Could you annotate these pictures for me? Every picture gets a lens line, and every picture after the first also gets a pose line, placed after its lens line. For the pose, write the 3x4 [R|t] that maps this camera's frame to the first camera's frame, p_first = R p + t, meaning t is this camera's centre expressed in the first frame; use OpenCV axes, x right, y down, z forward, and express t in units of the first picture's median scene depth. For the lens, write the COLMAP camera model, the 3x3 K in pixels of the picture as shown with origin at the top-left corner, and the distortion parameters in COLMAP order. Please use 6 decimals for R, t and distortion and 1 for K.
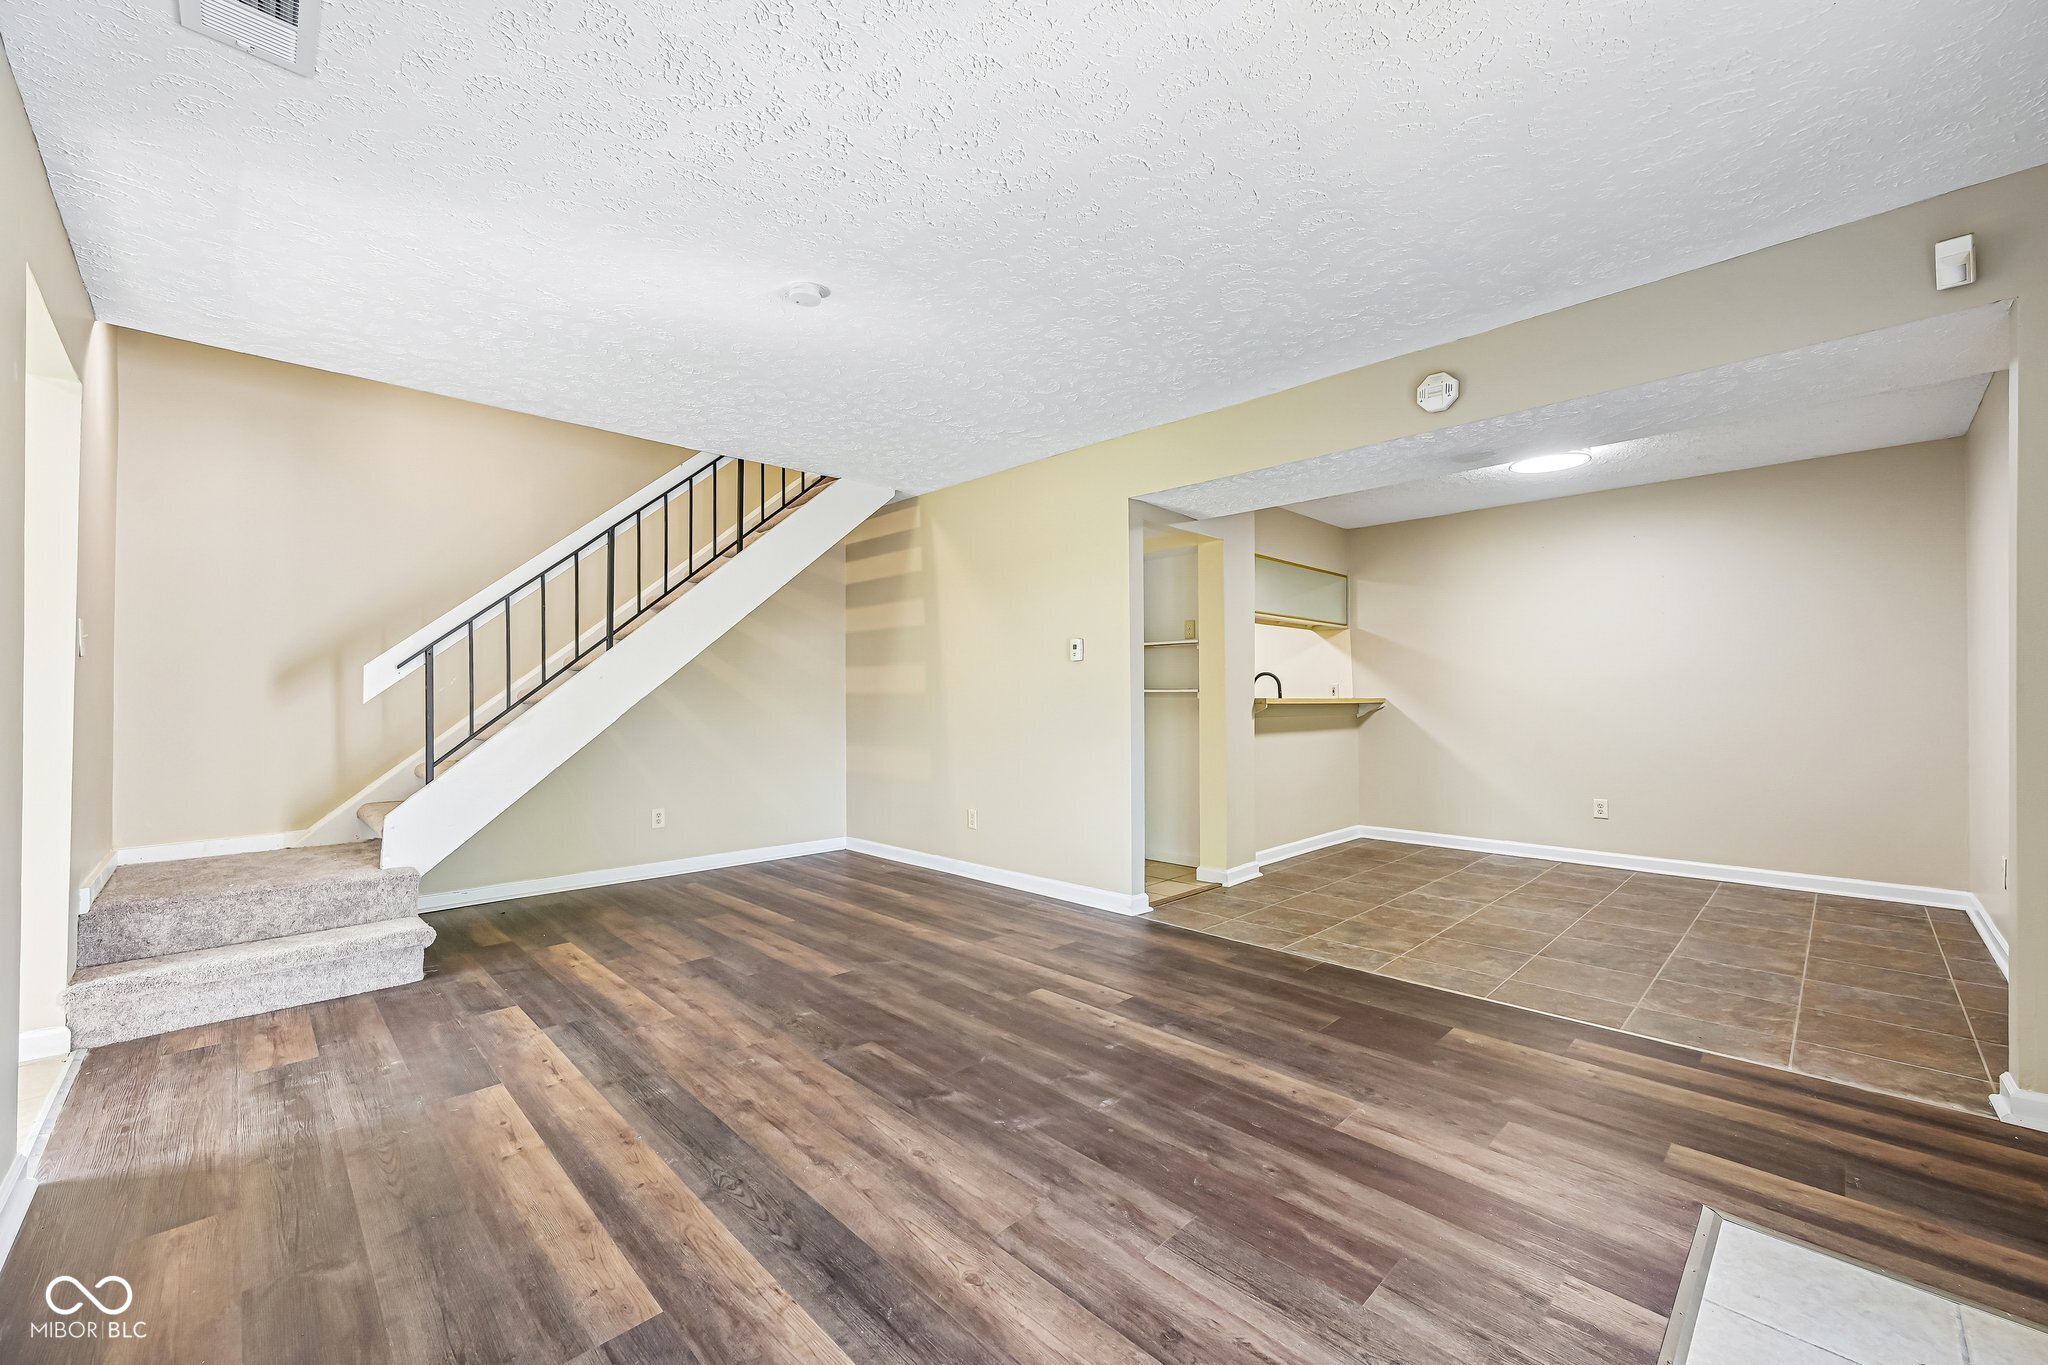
lens RADIAL K [[809.8, 0, 1022.8], [0, 809.8, 678.5], [0, 0, 1]] dist [-0.002647, 0.000029]
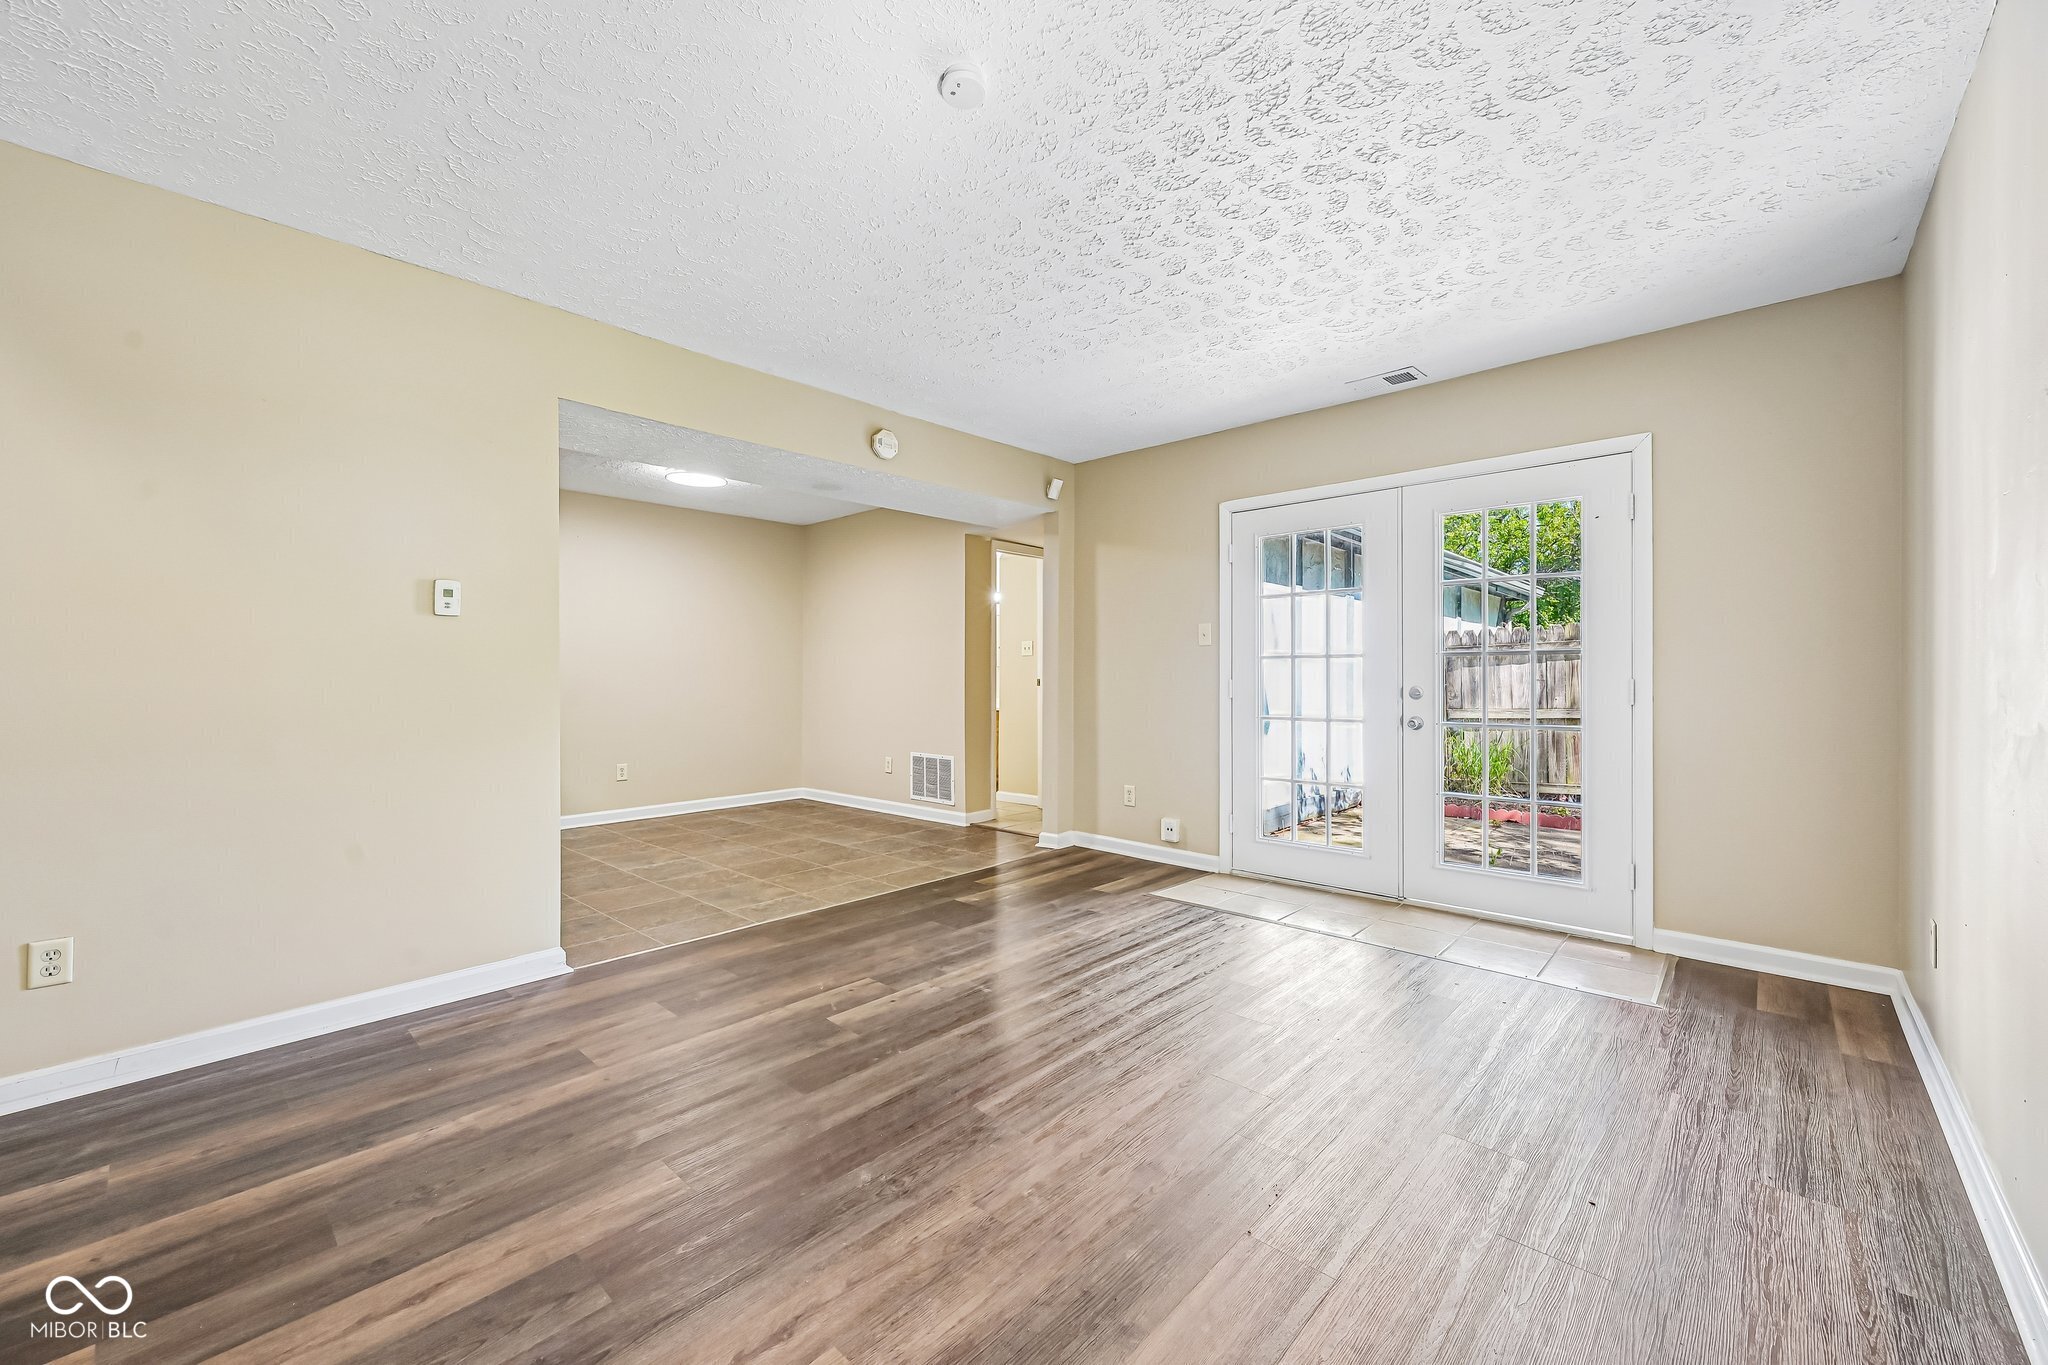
lens RADIAL K [[809.8, 0, 1022.8], [0, 809.8, 678.5], [0, 0, 1]] dist [-0.002647, 0.000029]
pose [[-0.051612, -0.001613, 0.998666, -0.756774], [-0.020581, 0.999788, 0.000551, 0.021529], [-0.998455, -0.020525, -0.051634, 0.770958]]
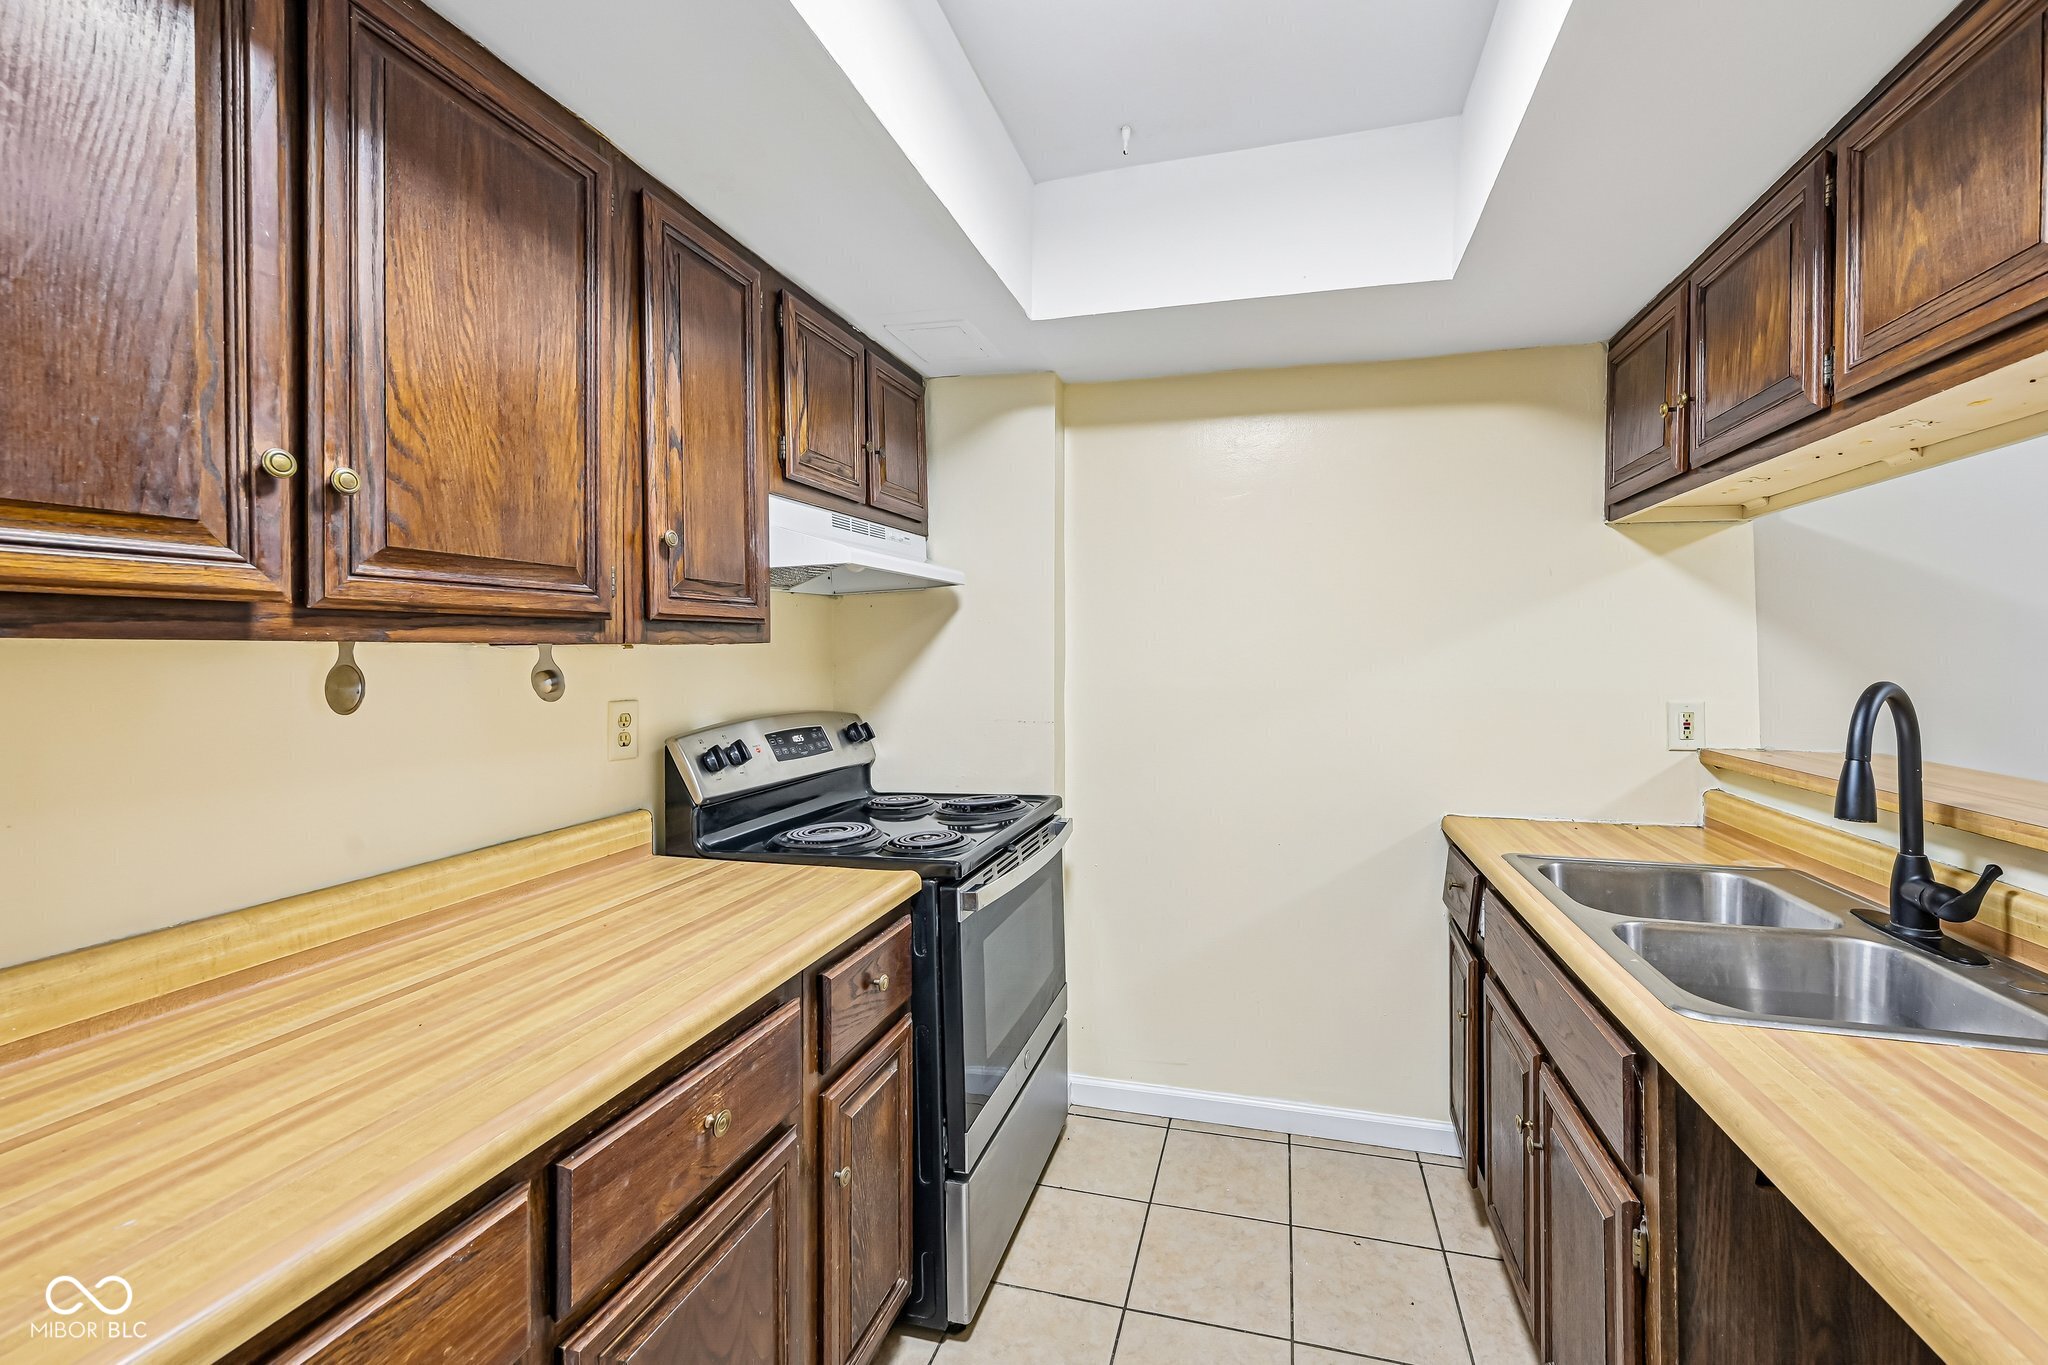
lens RADIAL K [[809.8, 0, 1022.8], [0, 809.8, 678.5], [0, 0, 1]] dist [-0.002647, 0.000029]
pose [[0.849206, -0.014747, 0.527857, 0.023522], [-0.017023, 0.998326, 0.055277, -0.028528], [-0.527788, -0.055927, 0.847533, 1.724072]]
